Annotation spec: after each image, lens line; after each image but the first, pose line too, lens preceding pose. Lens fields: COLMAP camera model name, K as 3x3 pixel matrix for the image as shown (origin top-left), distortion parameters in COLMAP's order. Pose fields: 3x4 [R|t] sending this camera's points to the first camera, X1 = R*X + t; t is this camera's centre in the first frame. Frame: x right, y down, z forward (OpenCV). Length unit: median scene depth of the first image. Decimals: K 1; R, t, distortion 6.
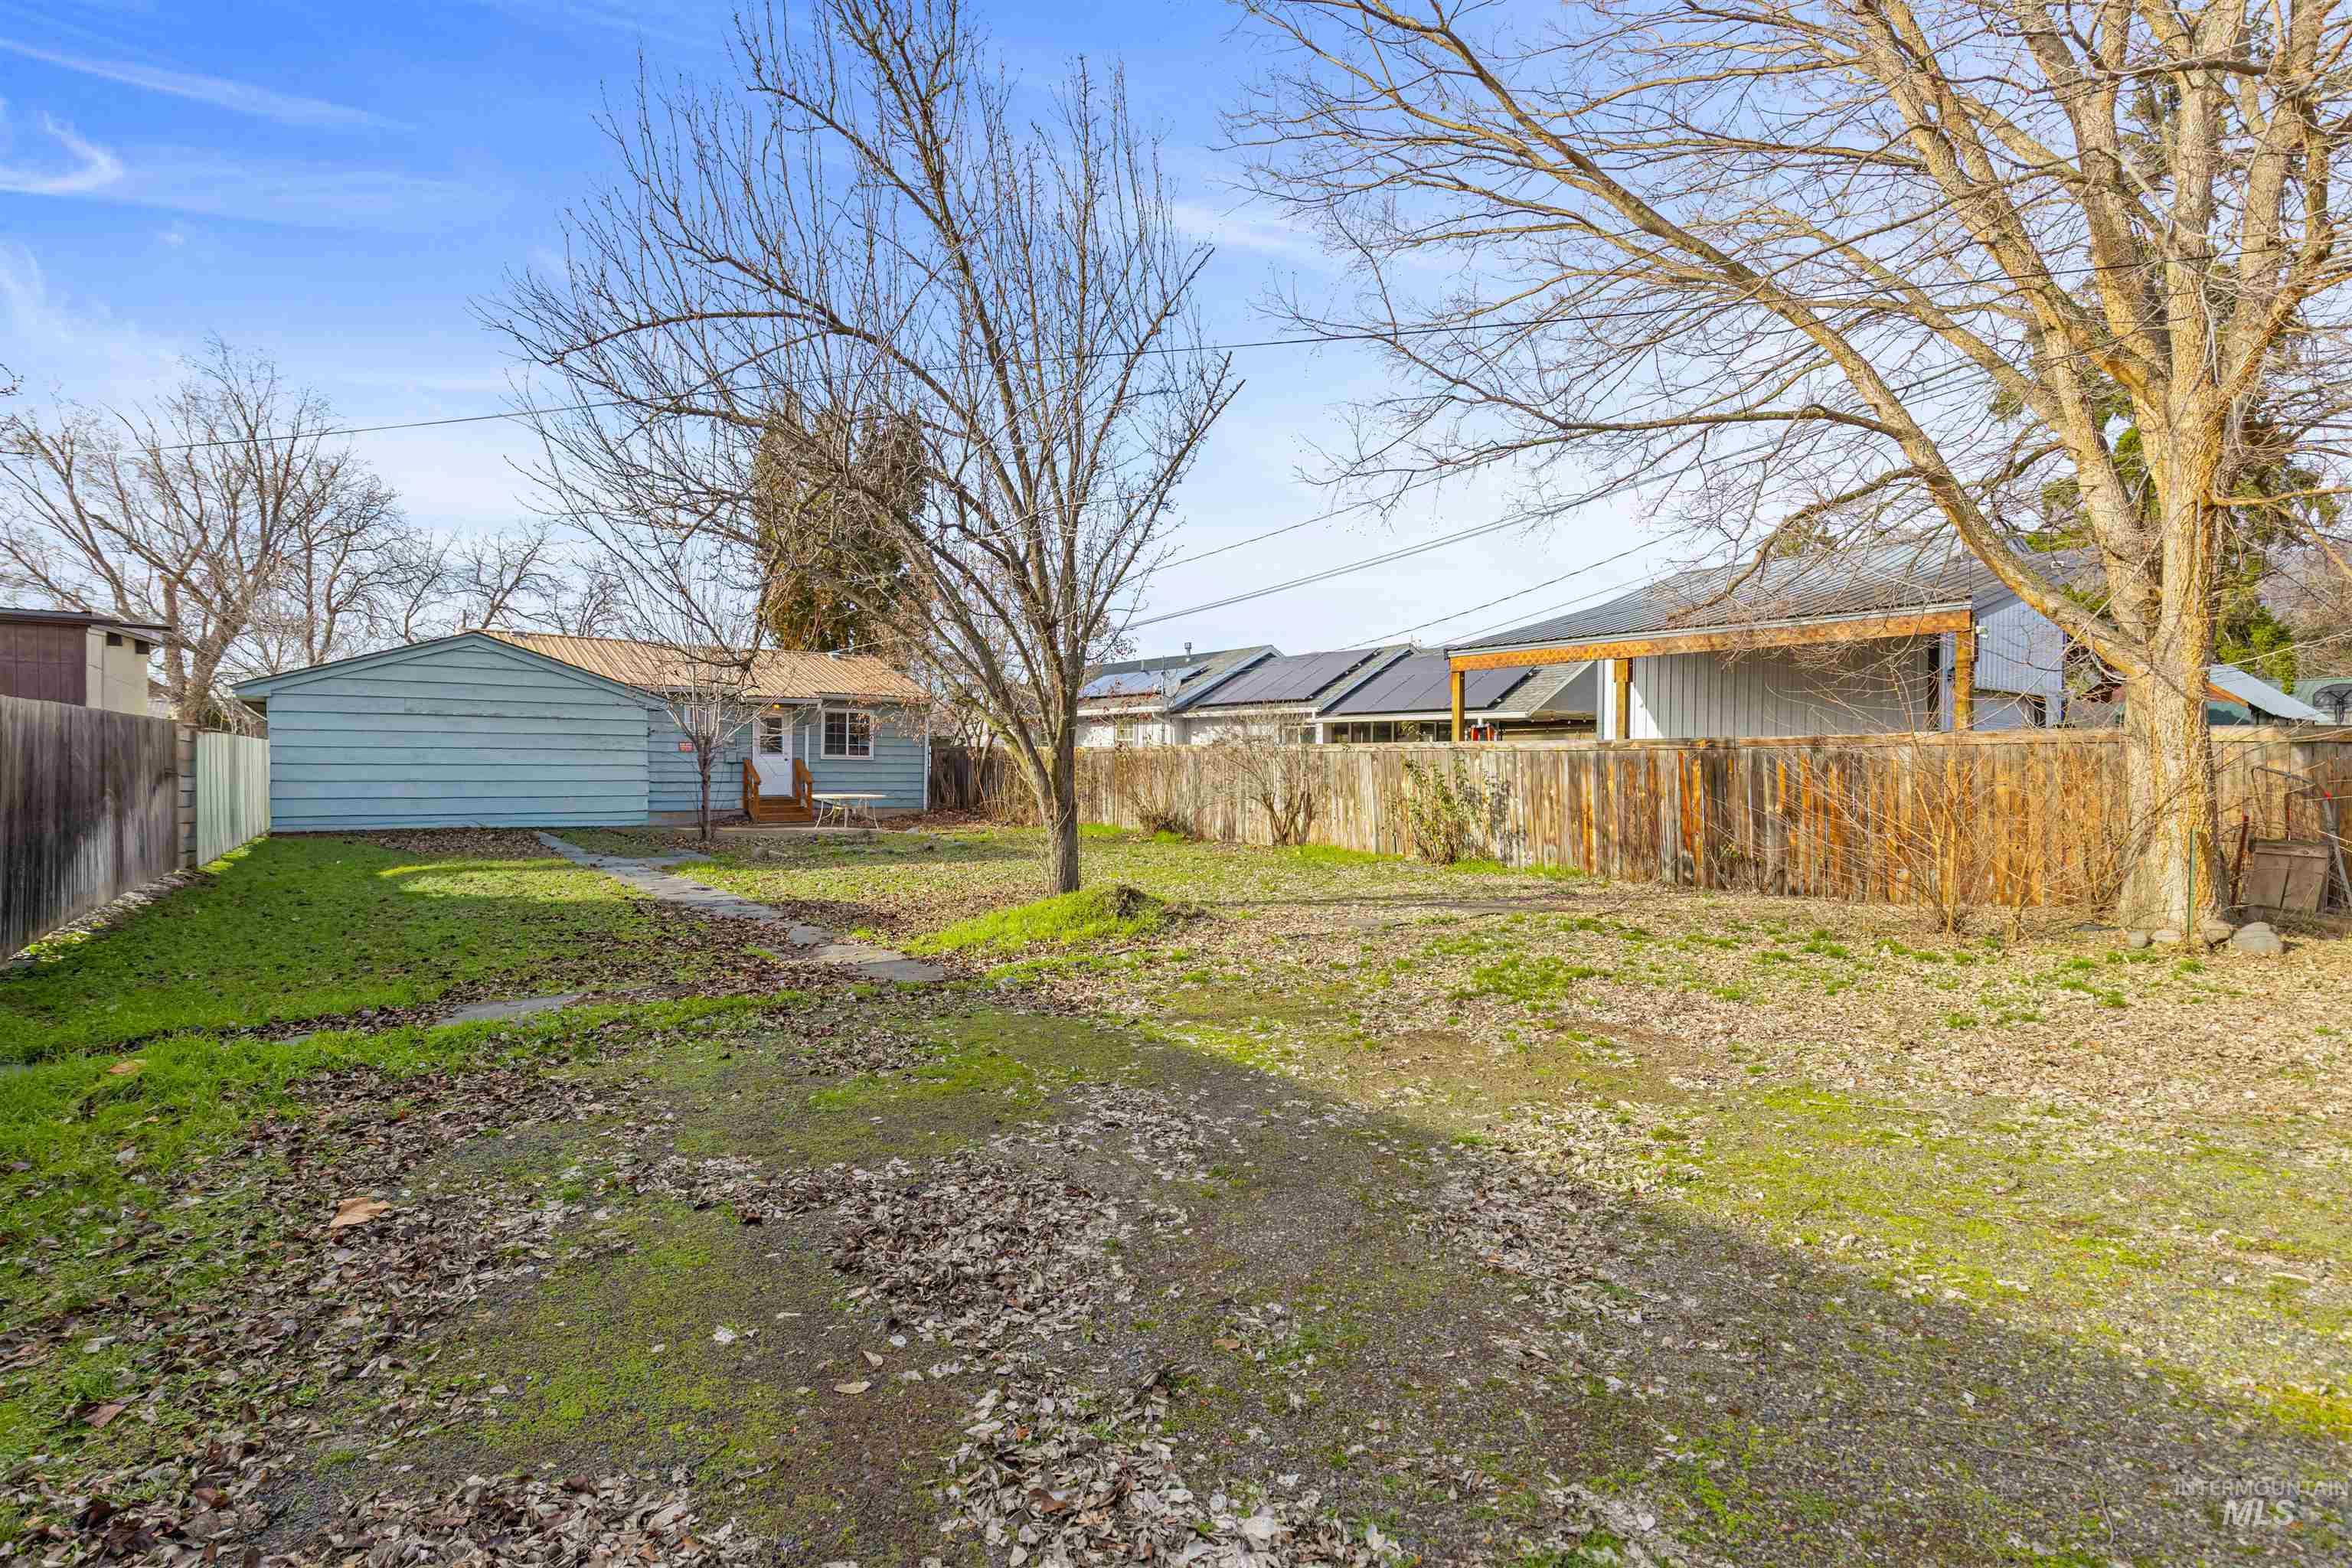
lens RADIAL K [[1115.6, 0, 1177.4], [0, 1115.6, 762.7], [0, 0, 1]] dist [-0.003142, -0.000235]
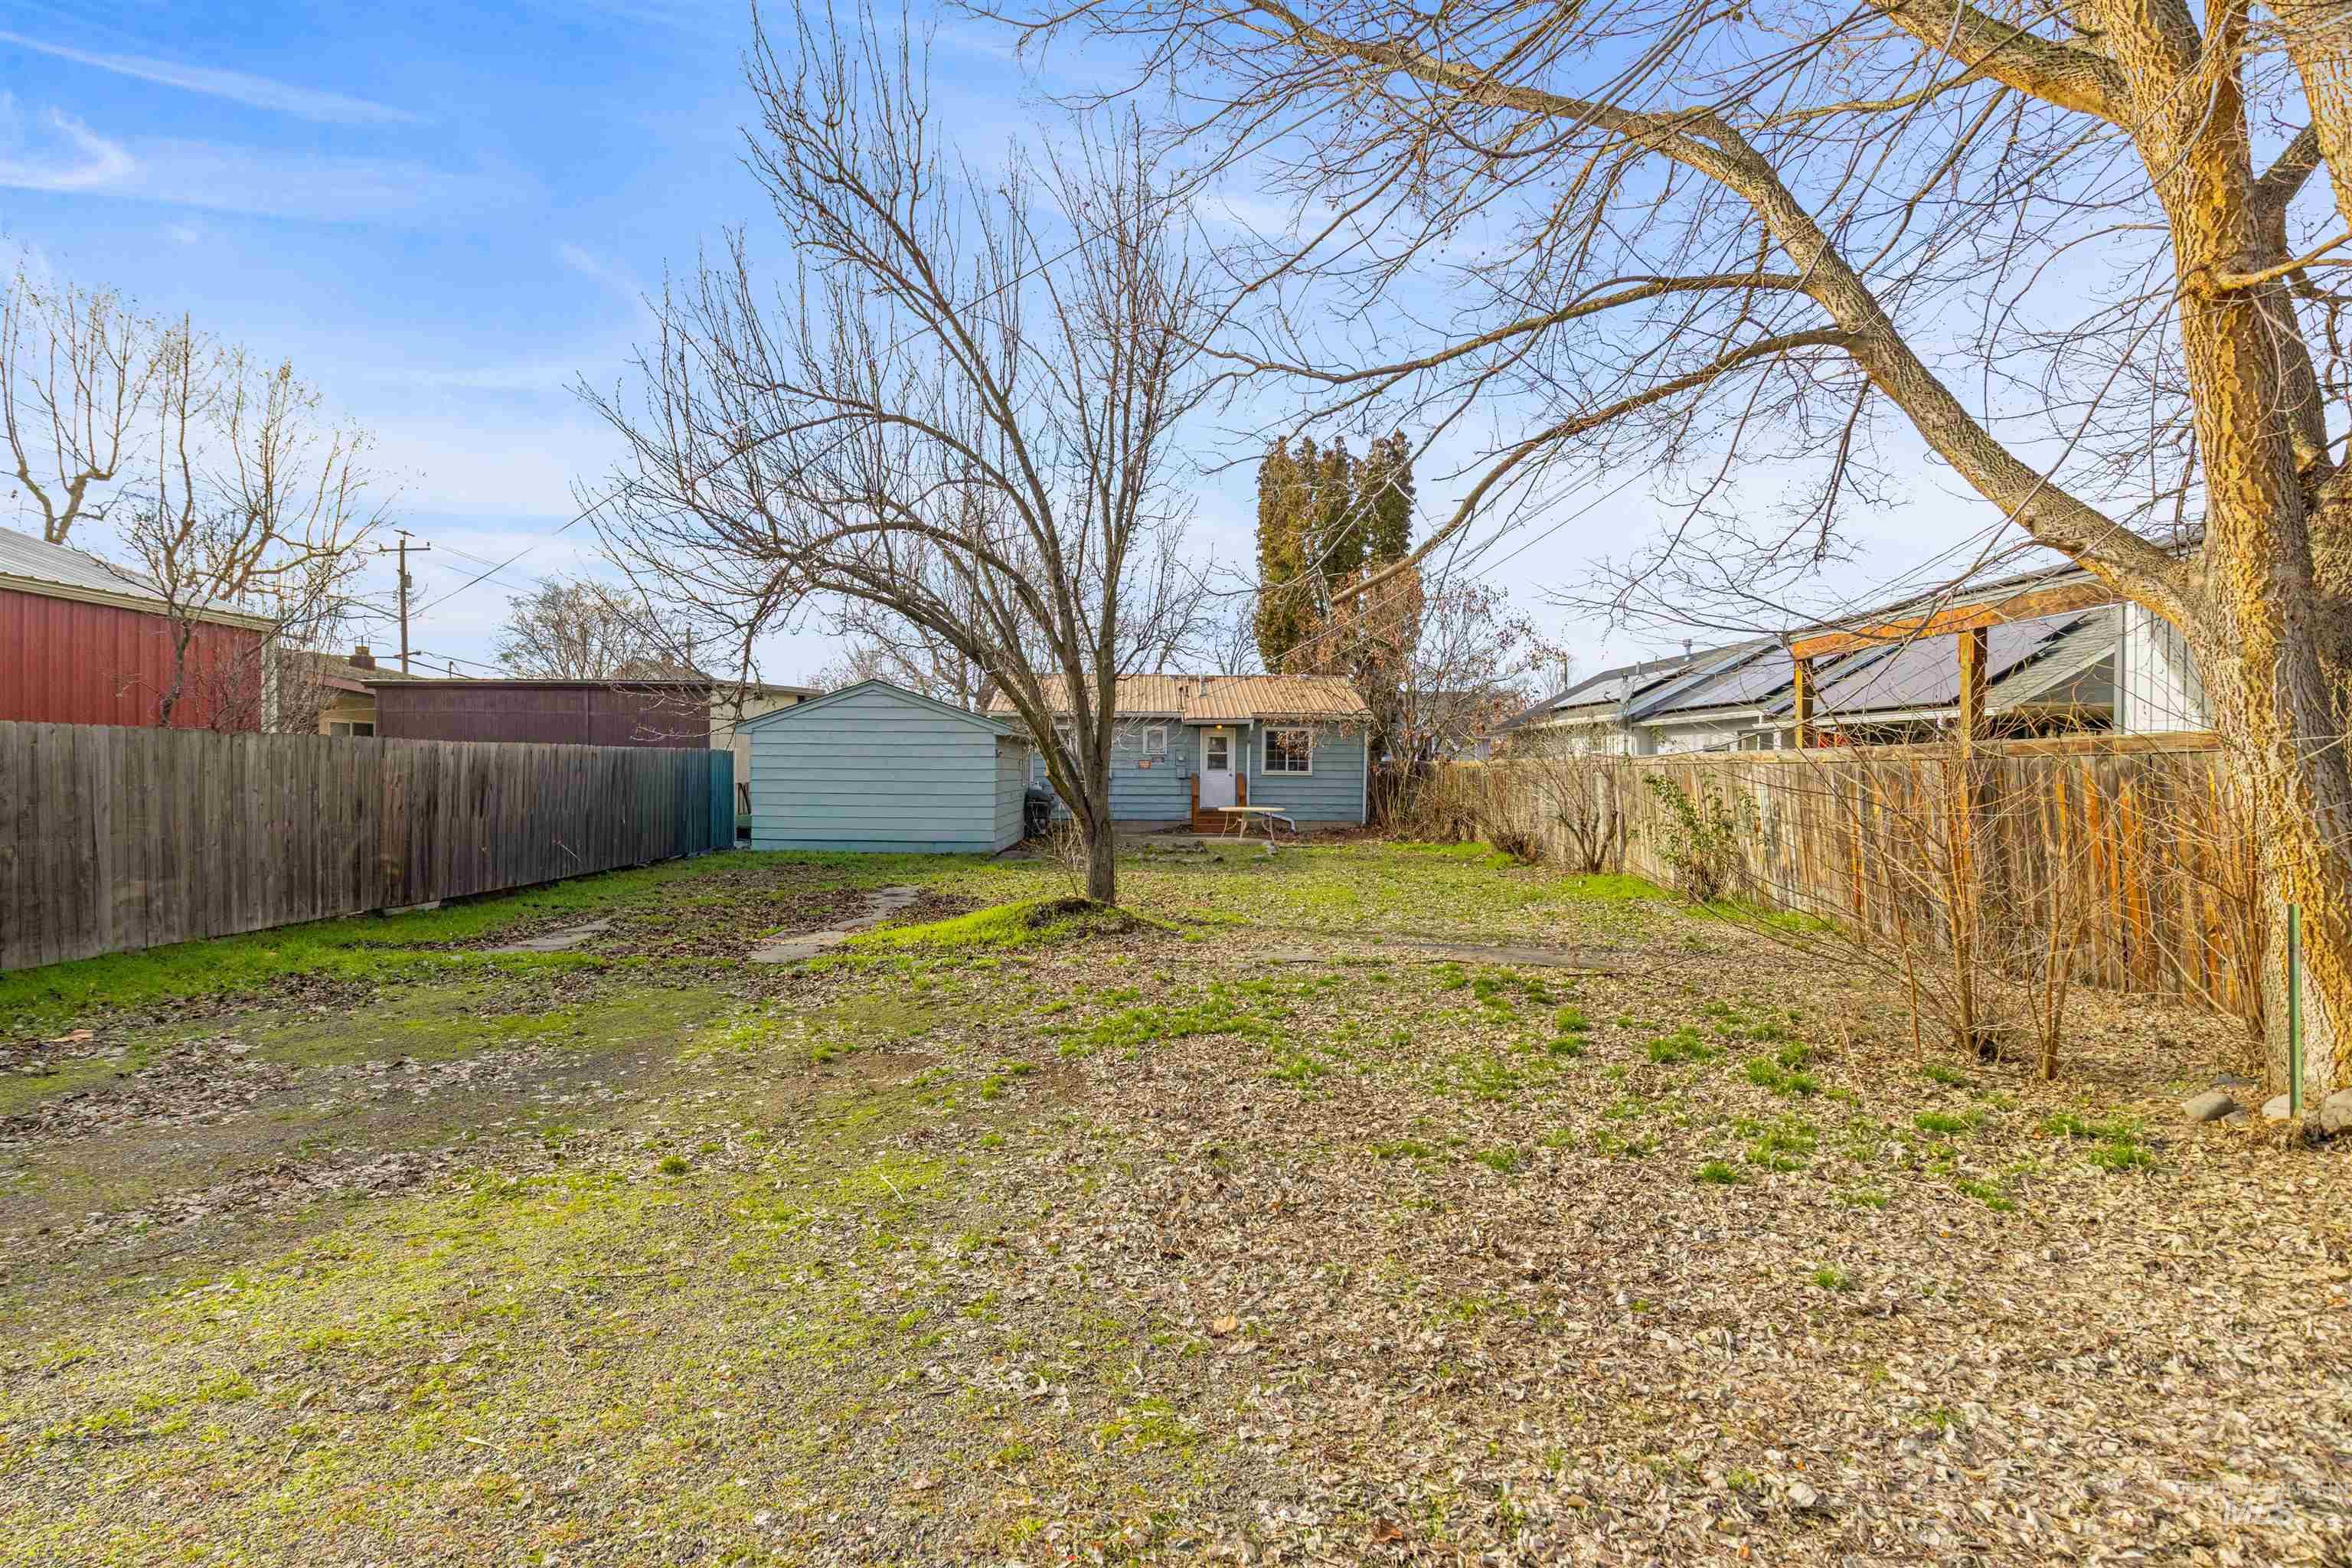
lens RADIAL K [[1105.1, 0, 1168.4], [0, 1105.1, 772.2], [0, 0, 1]] dist [-0.002721, -0.001313]
pose [[0.807557, -0.004186, -0.589775, 0.247406], [0.001813, 0.999988, -0.004615, -0.000980], [0.589787, 0.002657, 0.807554, 0.085180]]
